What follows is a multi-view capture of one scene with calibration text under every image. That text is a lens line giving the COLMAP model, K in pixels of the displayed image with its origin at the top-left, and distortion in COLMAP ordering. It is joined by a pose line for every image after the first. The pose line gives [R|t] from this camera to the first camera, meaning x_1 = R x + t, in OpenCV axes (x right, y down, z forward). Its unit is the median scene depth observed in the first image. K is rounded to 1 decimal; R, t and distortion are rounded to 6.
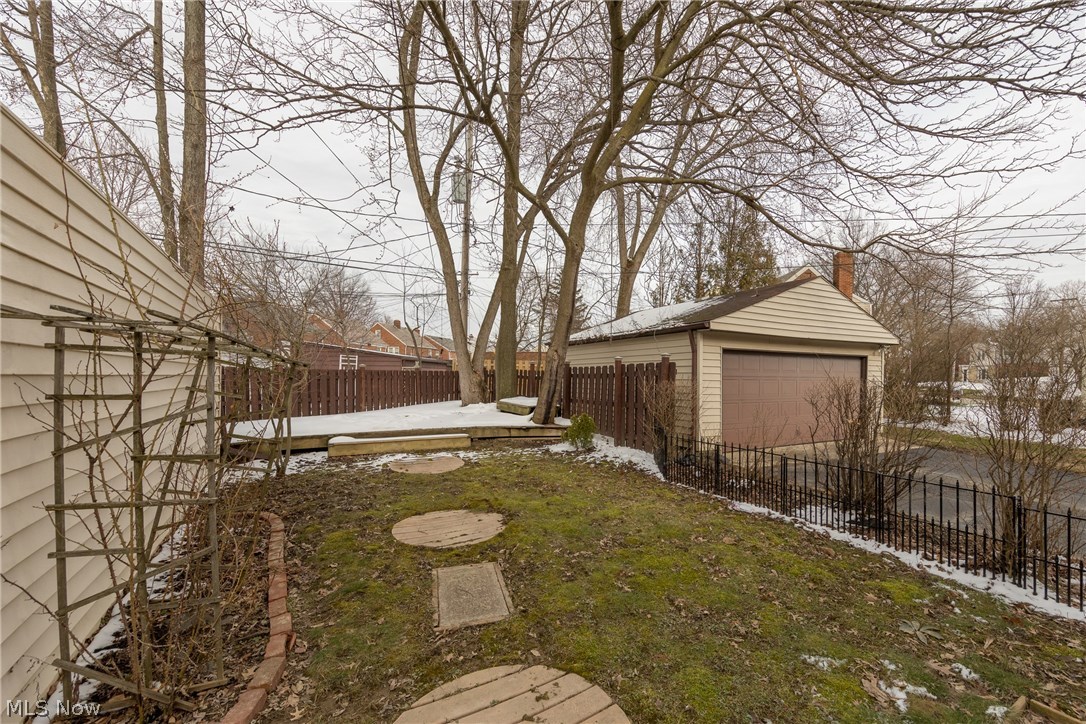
lens RADIAL K [[457.9, 0, 542.2], [0, 457.9, 378.8], [0, 0, 1]] dist [0.013583, -0.000065]
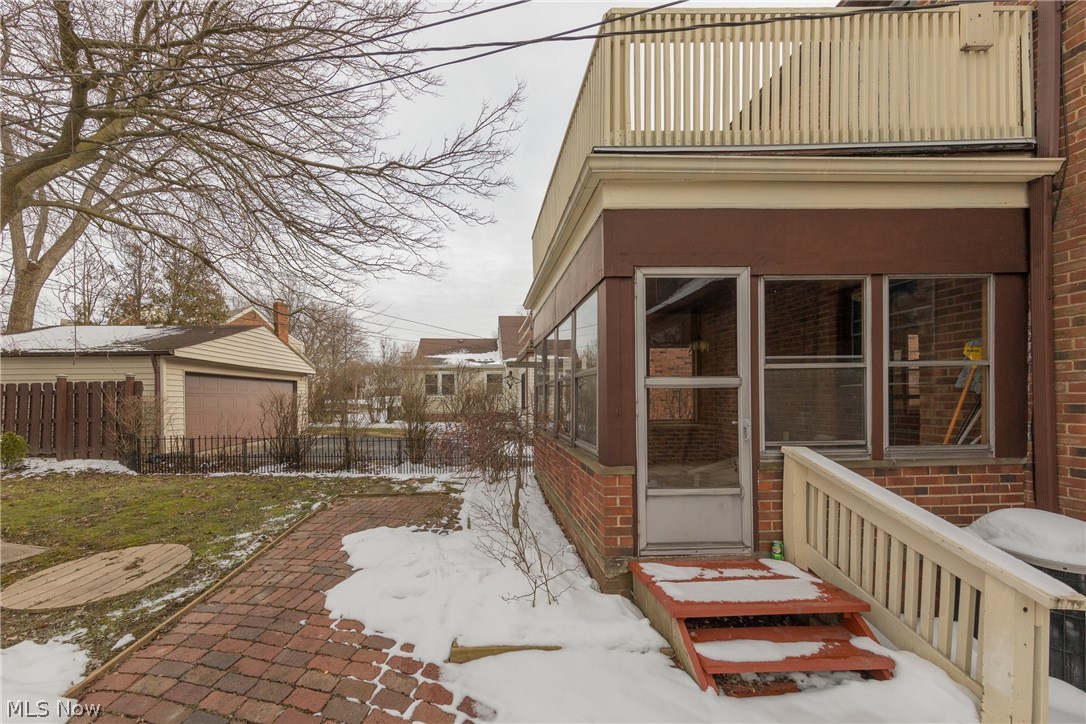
lens RADIAL K [[356.7, 0, 519.5], [0, 356.7, 395.3], [0, 0, 1]] dist [0.000033, 0.000023]
pose [[0.395604, -0.009790, 0.918369, -0.179248], [0.017554, 0.999841, 0.003097, 0.015745], [-0.918254, 0.014895, 0.395713, -0.290991]]
